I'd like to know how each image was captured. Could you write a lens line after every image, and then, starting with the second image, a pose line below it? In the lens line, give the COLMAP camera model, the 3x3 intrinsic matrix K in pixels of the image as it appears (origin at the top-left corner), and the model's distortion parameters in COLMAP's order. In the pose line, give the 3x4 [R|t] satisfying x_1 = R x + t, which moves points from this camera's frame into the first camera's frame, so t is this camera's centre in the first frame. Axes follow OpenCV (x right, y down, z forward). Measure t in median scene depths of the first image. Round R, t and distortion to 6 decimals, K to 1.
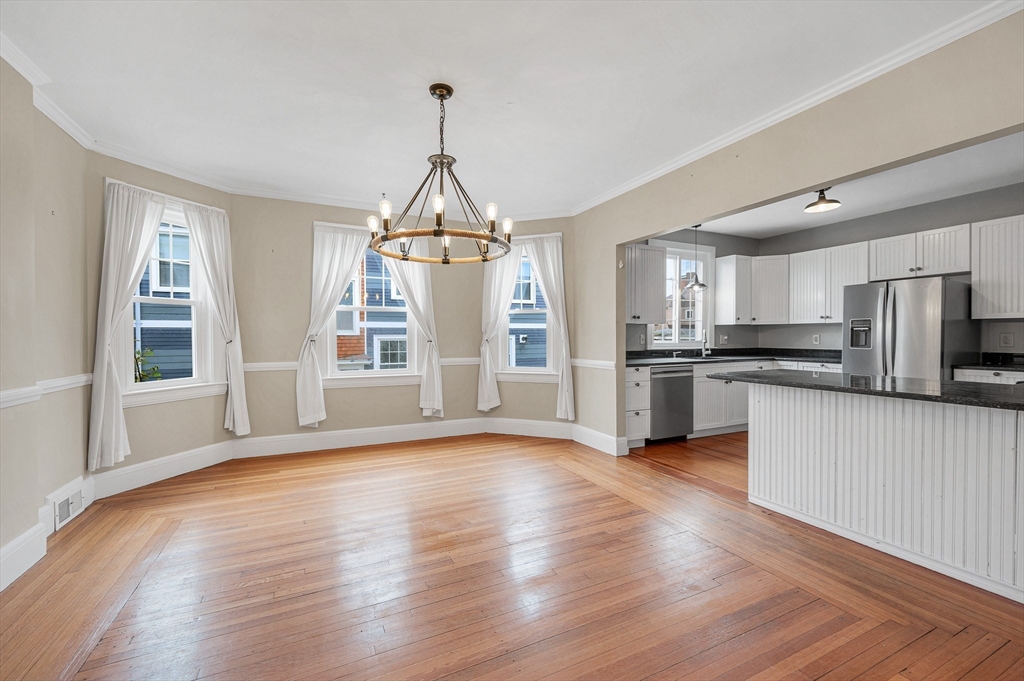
lens RADIAL K [[379.5, 0, 503.8], [0, 379.5, 338.9], [0, 0, 1]] dist [-0.000839, -0.000165]
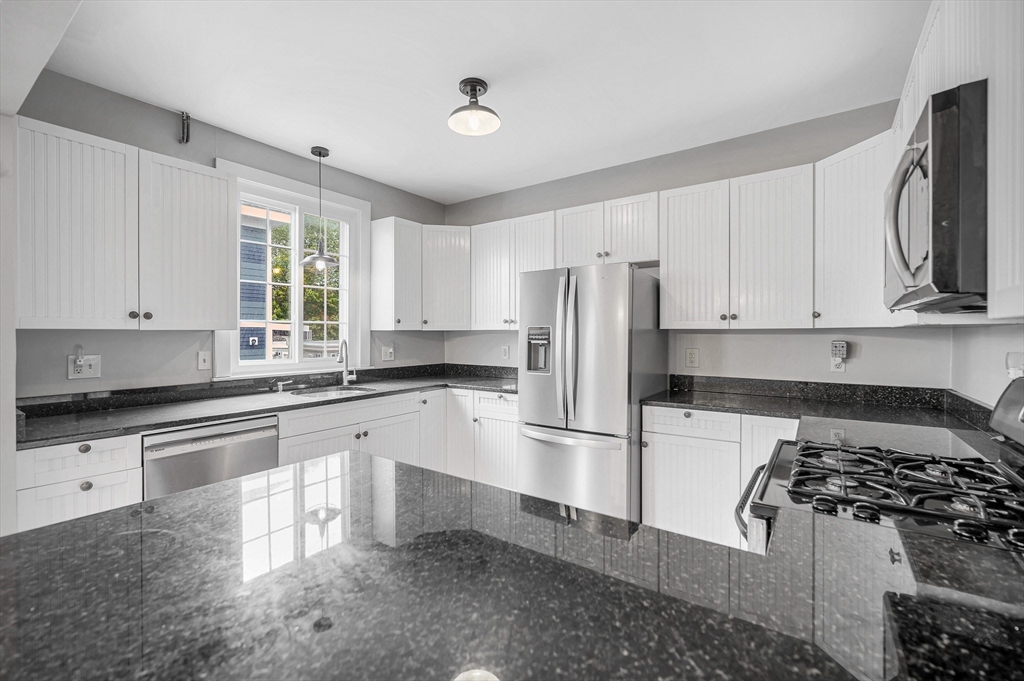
lens RADIAL K [[470.6, 0, 457.5], [0, 470.6, 335.6], [0, 0, 1]] dist [0.013930, -0.000092]
pose [[0.880613, 0.001799, 0.473832, 0.343567], [0.002175, 0.999967, -0.007839, -0.023547], [-0.473831, 0.007934, 0.880580, 0.285812]]
